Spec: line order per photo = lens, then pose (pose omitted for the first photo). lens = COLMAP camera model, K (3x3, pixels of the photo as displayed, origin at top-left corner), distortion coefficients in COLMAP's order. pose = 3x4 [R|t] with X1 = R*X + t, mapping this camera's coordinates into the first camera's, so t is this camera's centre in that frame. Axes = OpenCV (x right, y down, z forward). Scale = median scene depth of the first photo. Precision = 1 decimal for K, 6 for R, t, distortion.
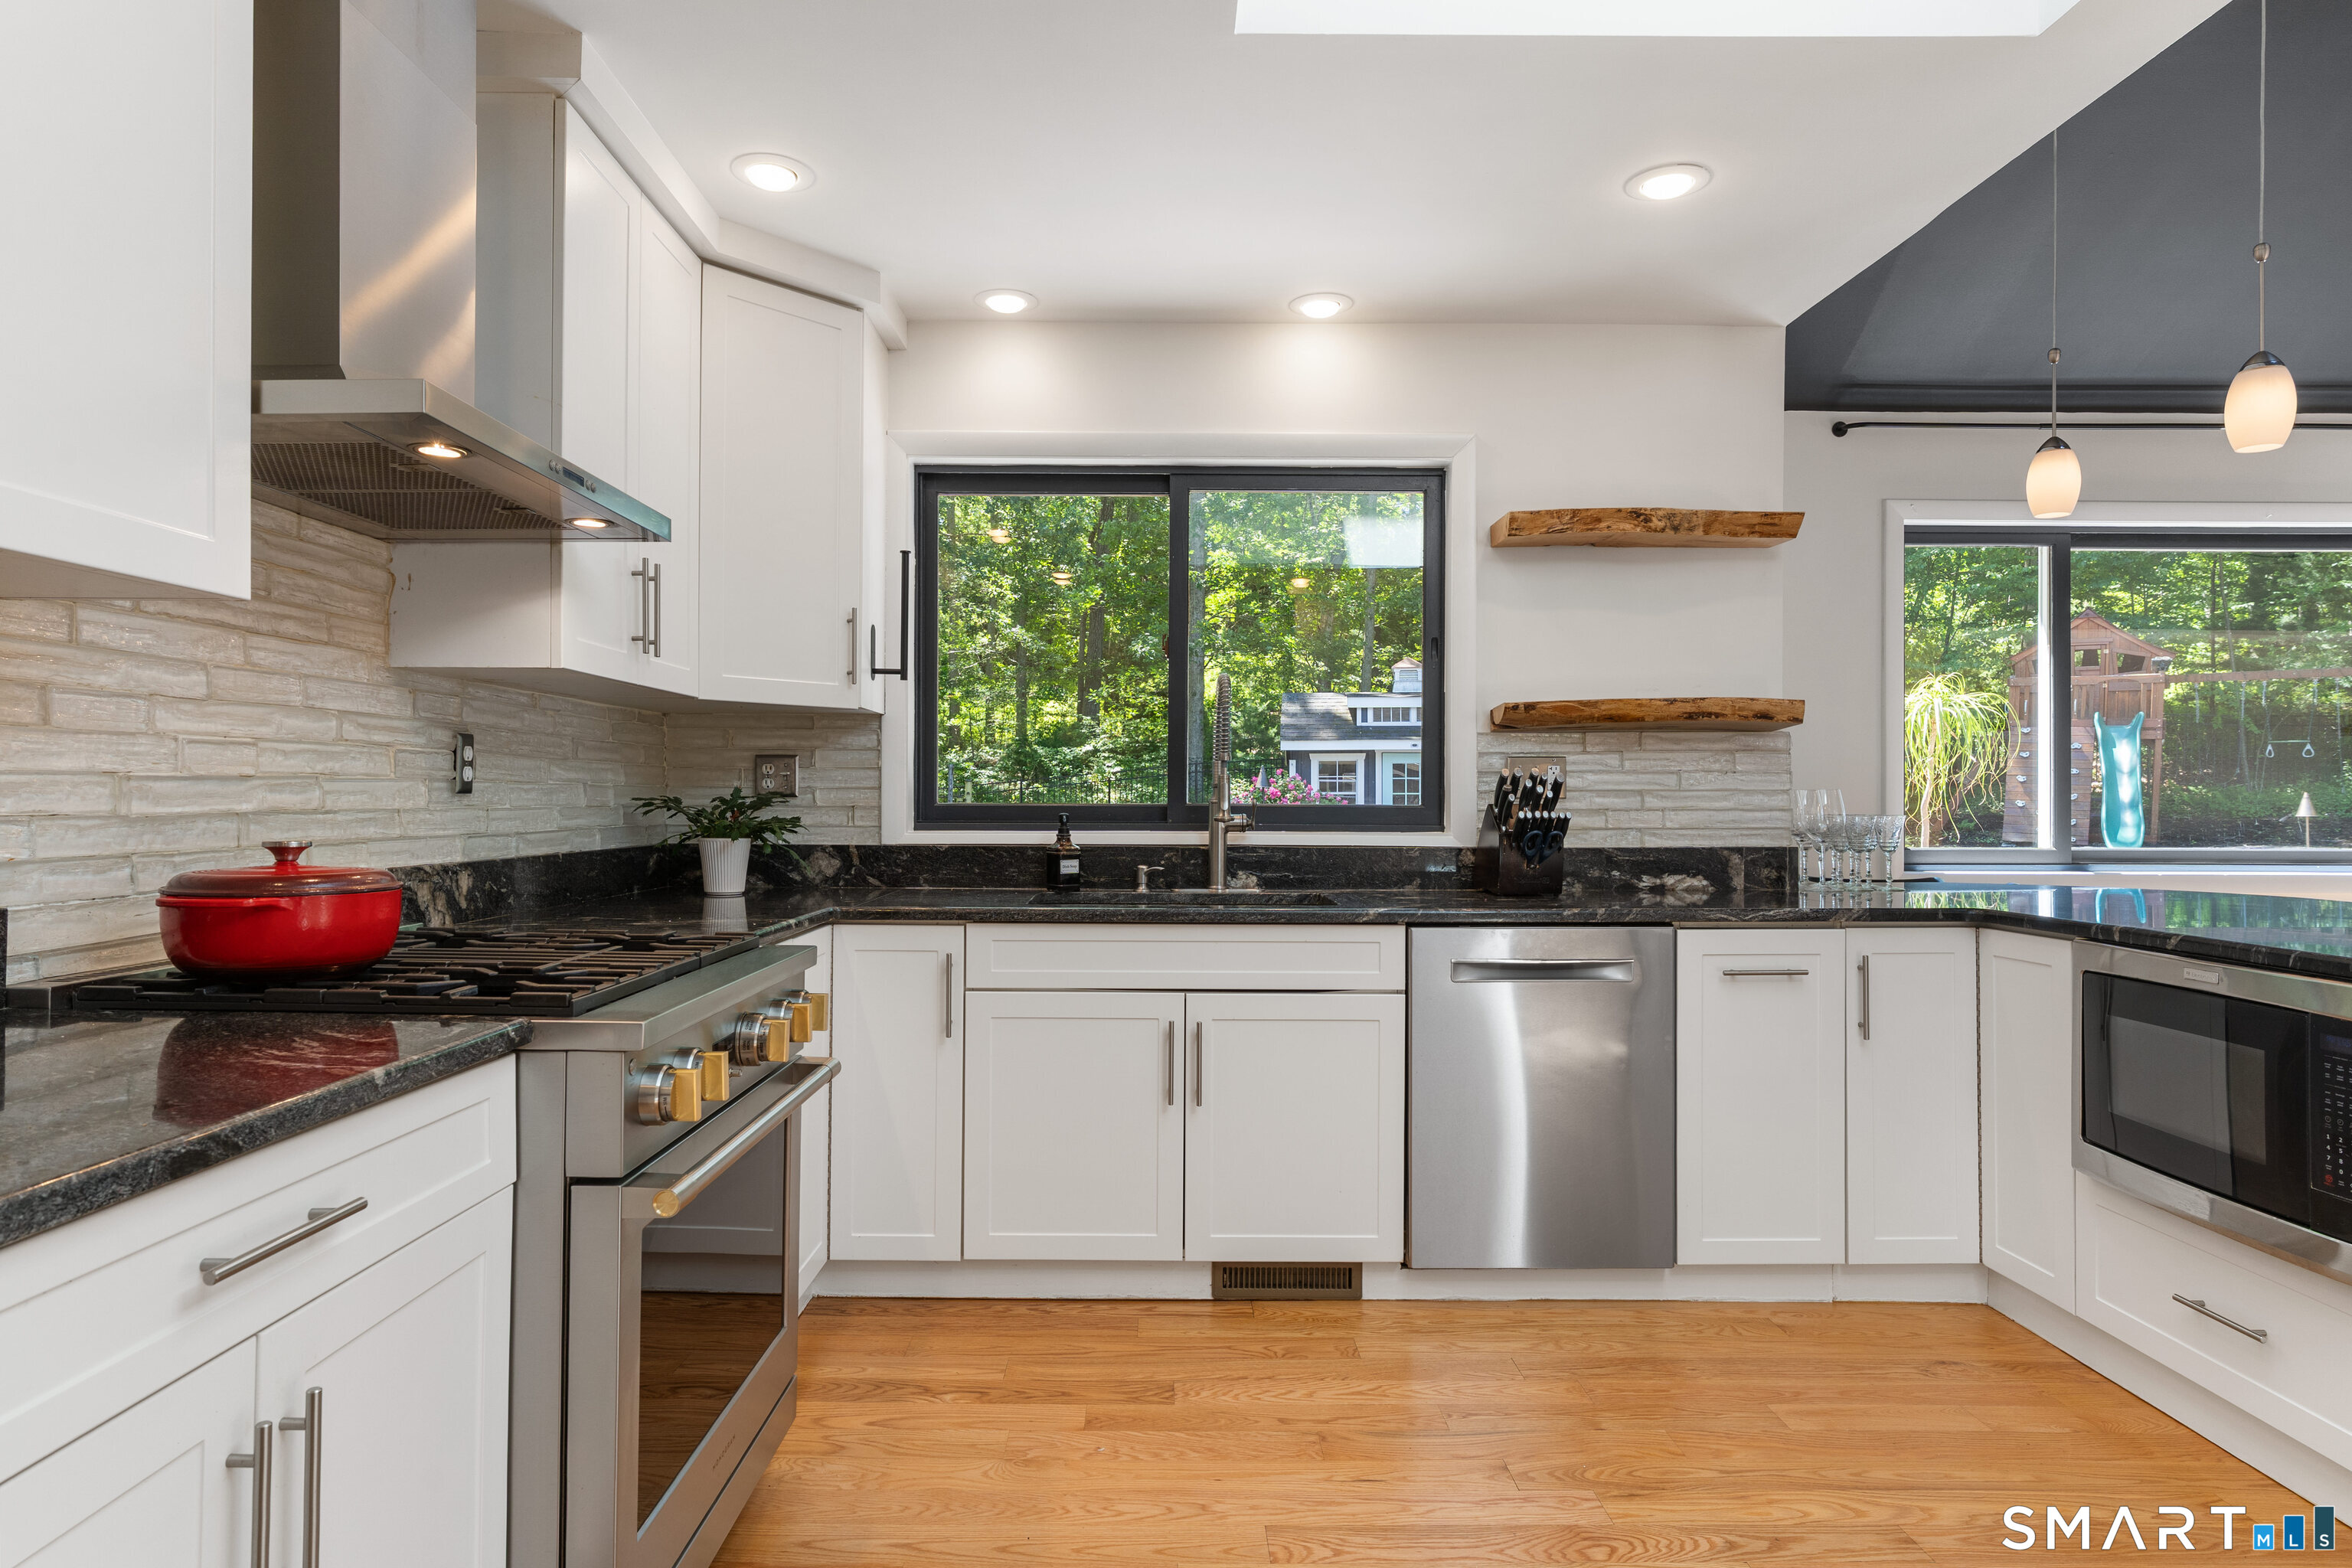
lens RADIAL K [[1317.1, 0, 1161.6], [0, 1317.1, 794.5], [0, 0, 1]] dist [-0.000739, 0.001384]
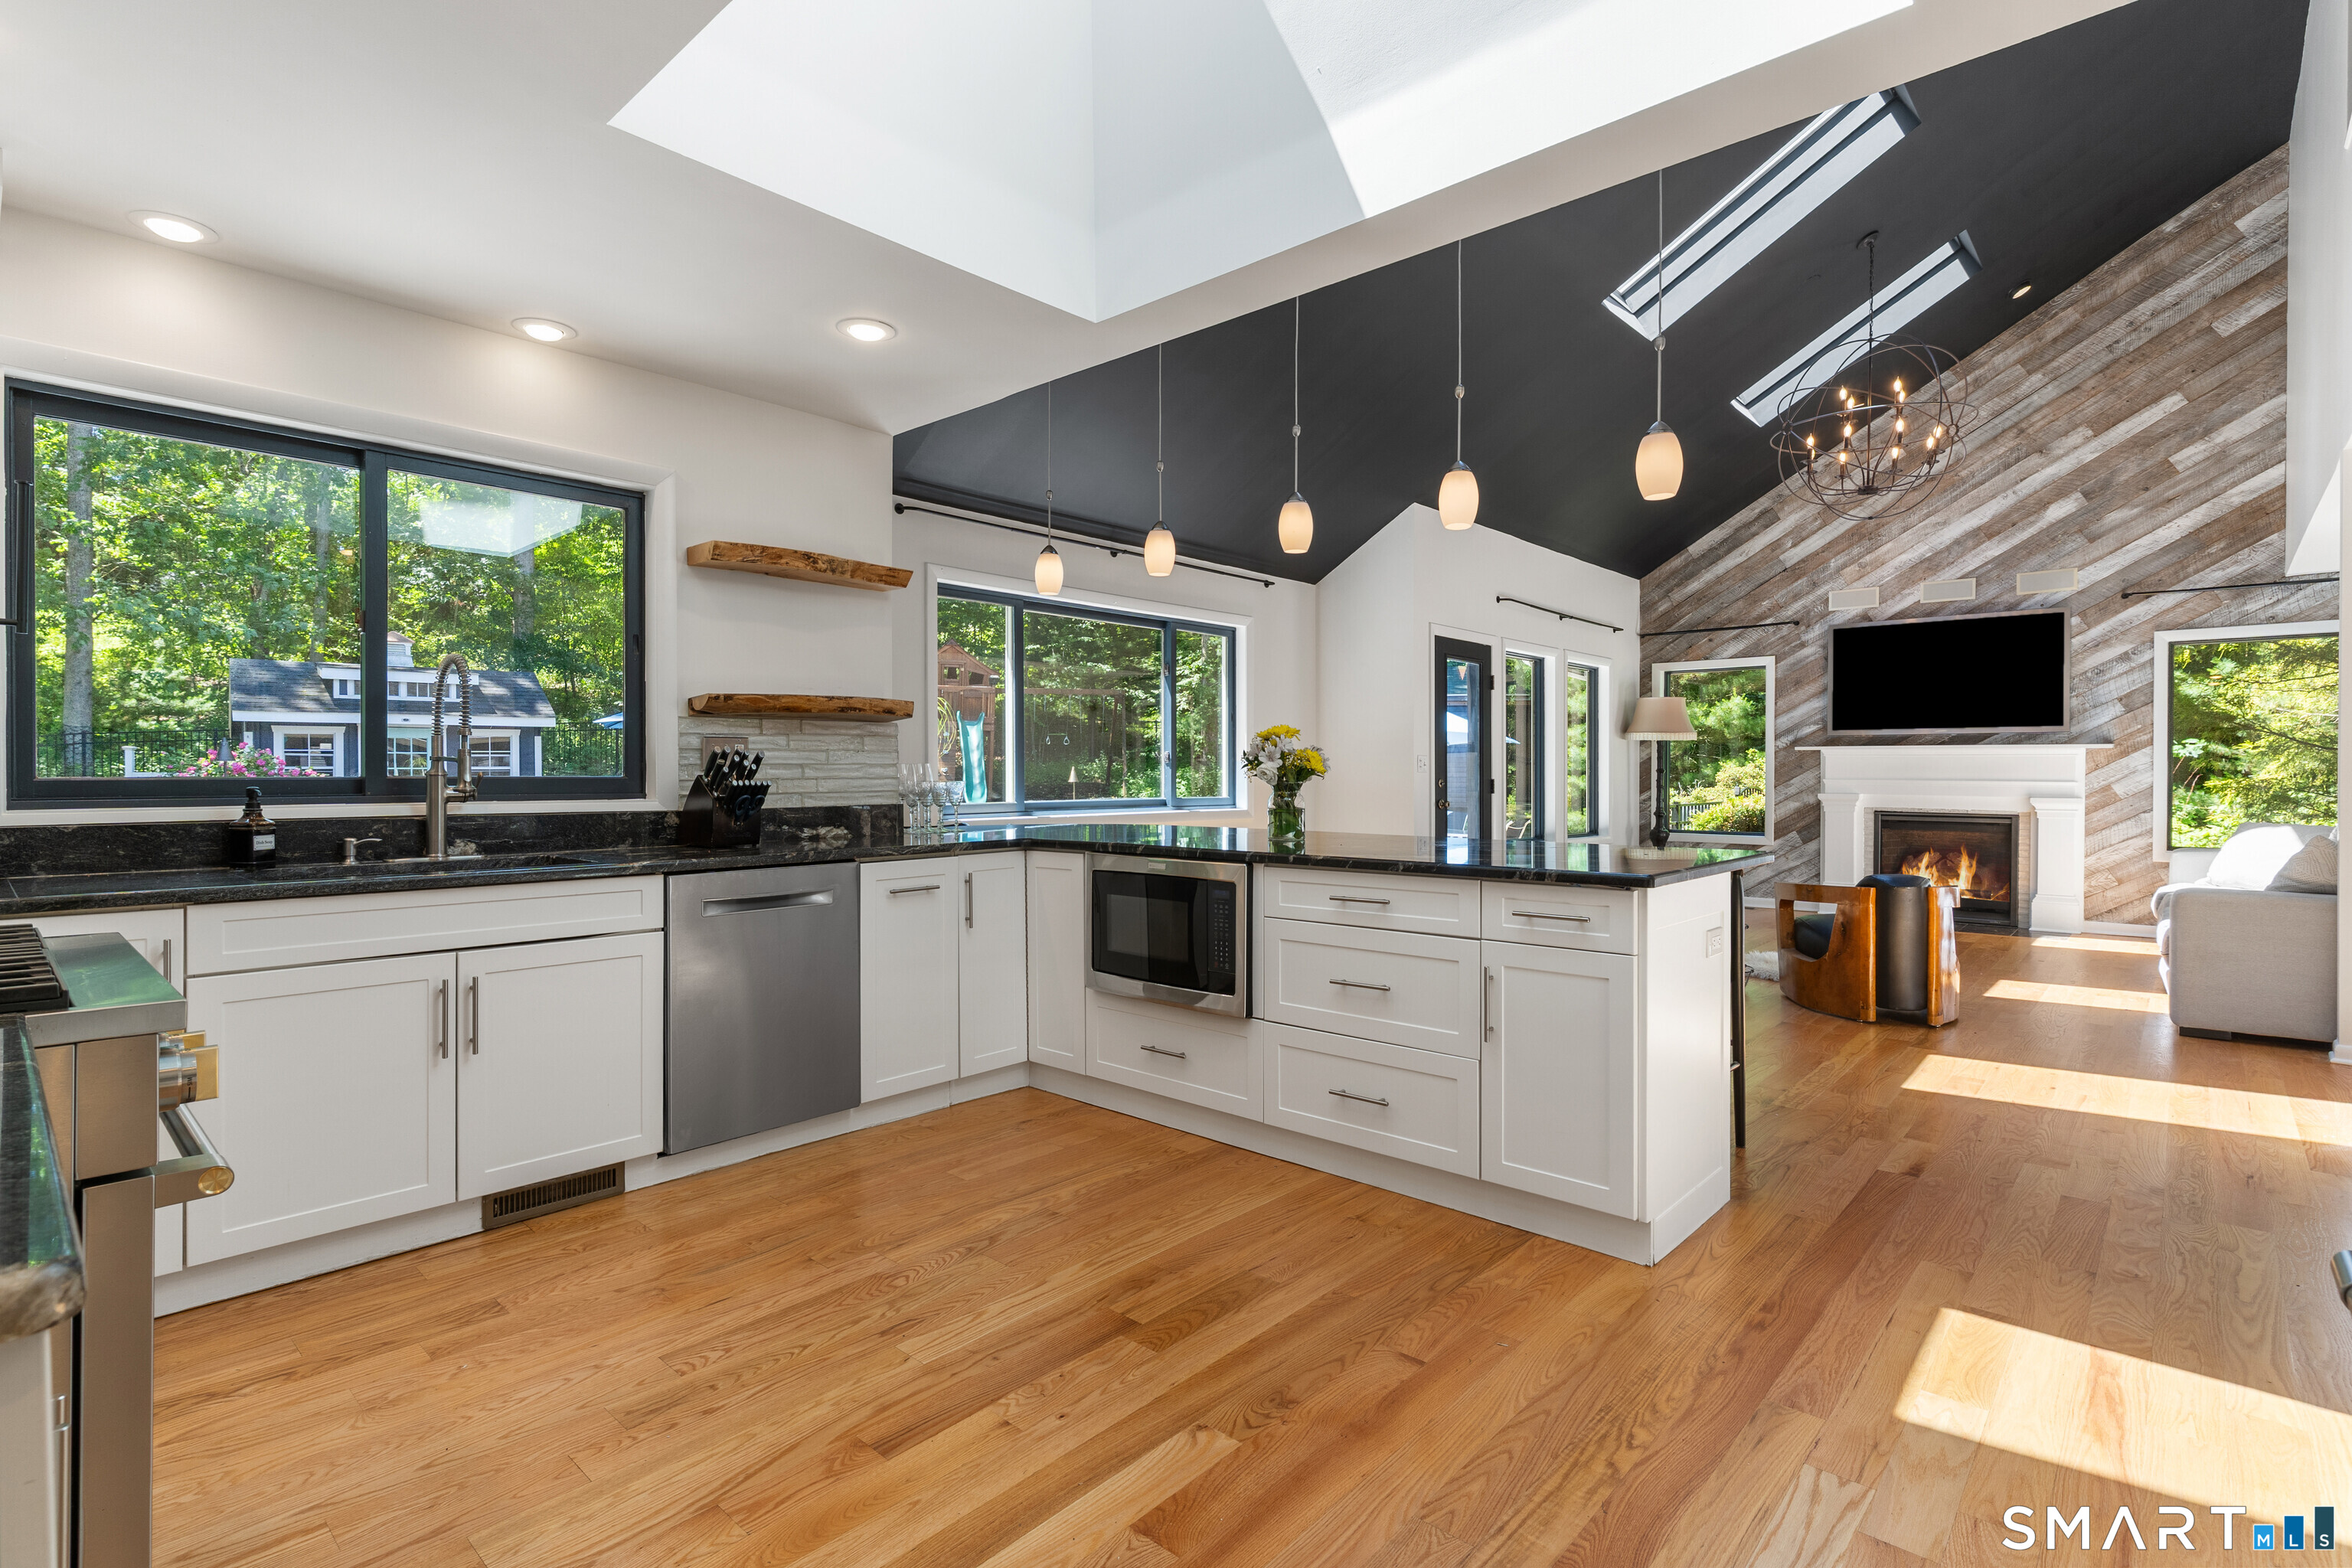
lens RADIAL K [[1130.4, 0, 1172.9], [0, 1130.4, 779.6], [0, 0, 1]] dist [-0.000754, -0.000076]
pose [[0.672431, -0.009242, 0.740103, -0.244280], [0.002451, 0.999944, 0.010260, 0.002178], [-0.740156, -0.005085, 0.672416, -0.044077]]
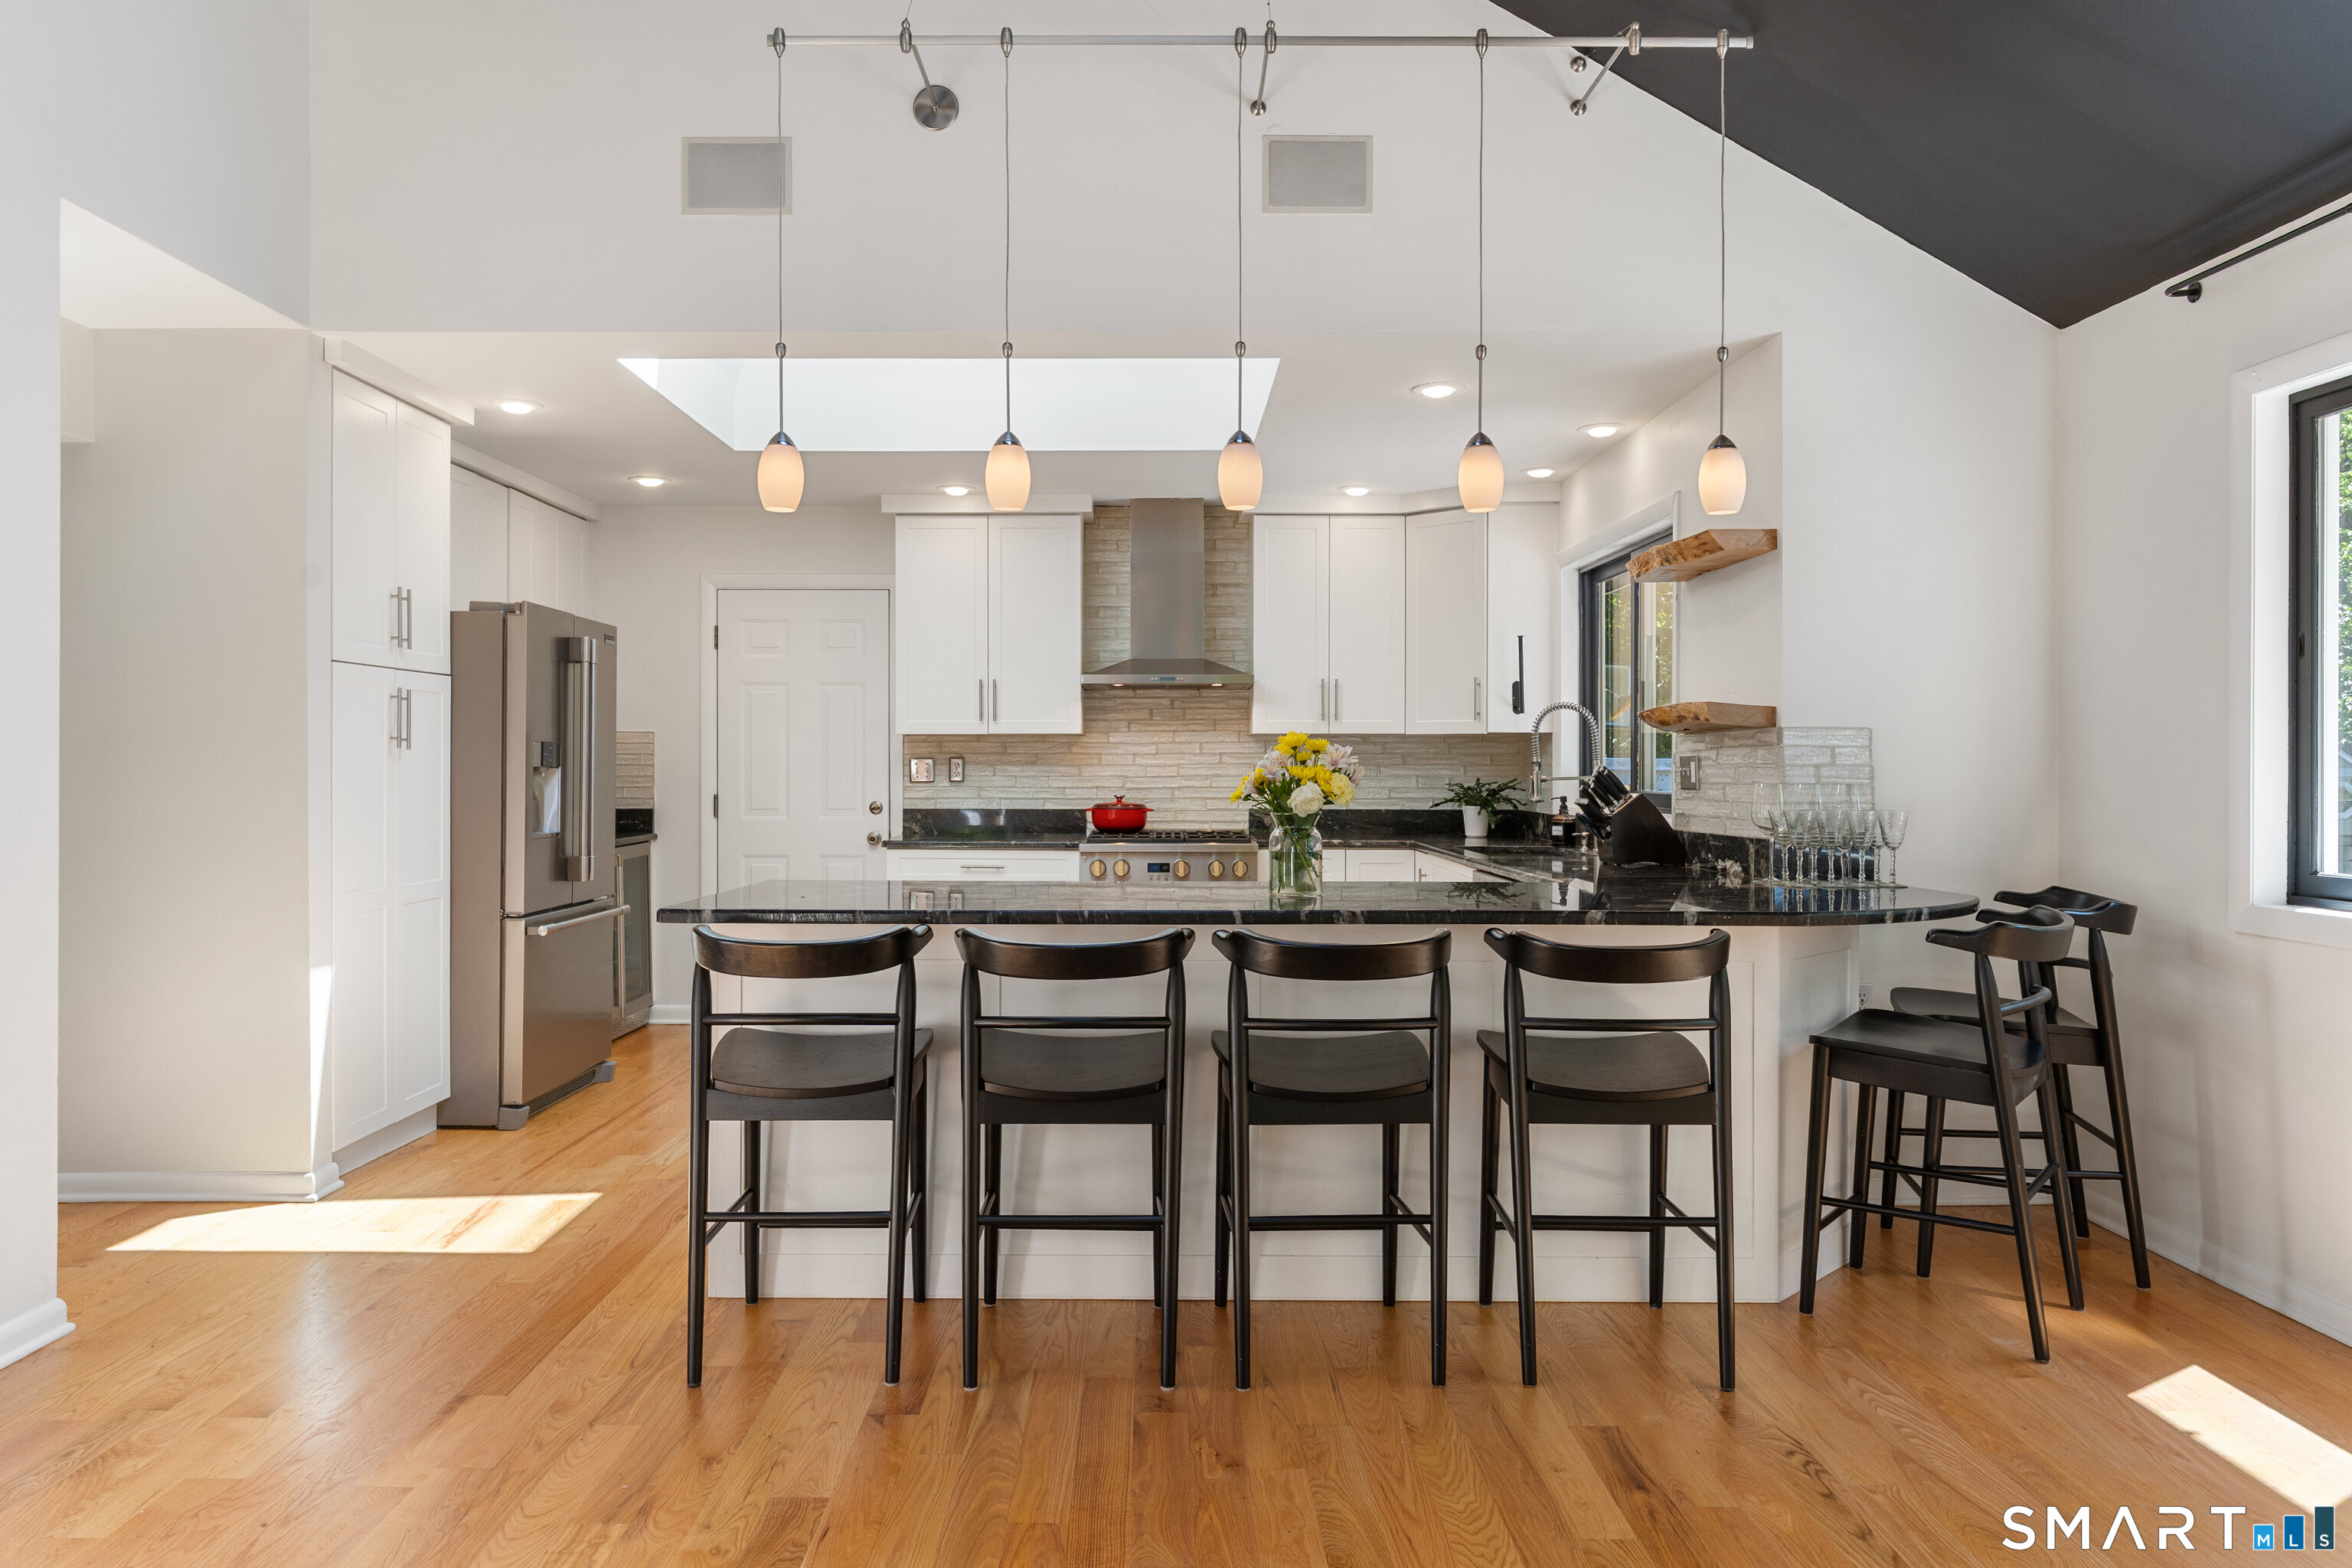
lens RADIAL K [[1581.8, 0, 1182.2], [0, 1581.8, 755.8], [0, 0, 1]] dist [-0.001263, 0.000694]
pose [[0.015577, -0.010671, -0.999822, 1.465453], [-0.000218, 0.999943, -0.010675, -0.010358], [0.999879, 0.000385, 0.015573, 0.440125]]
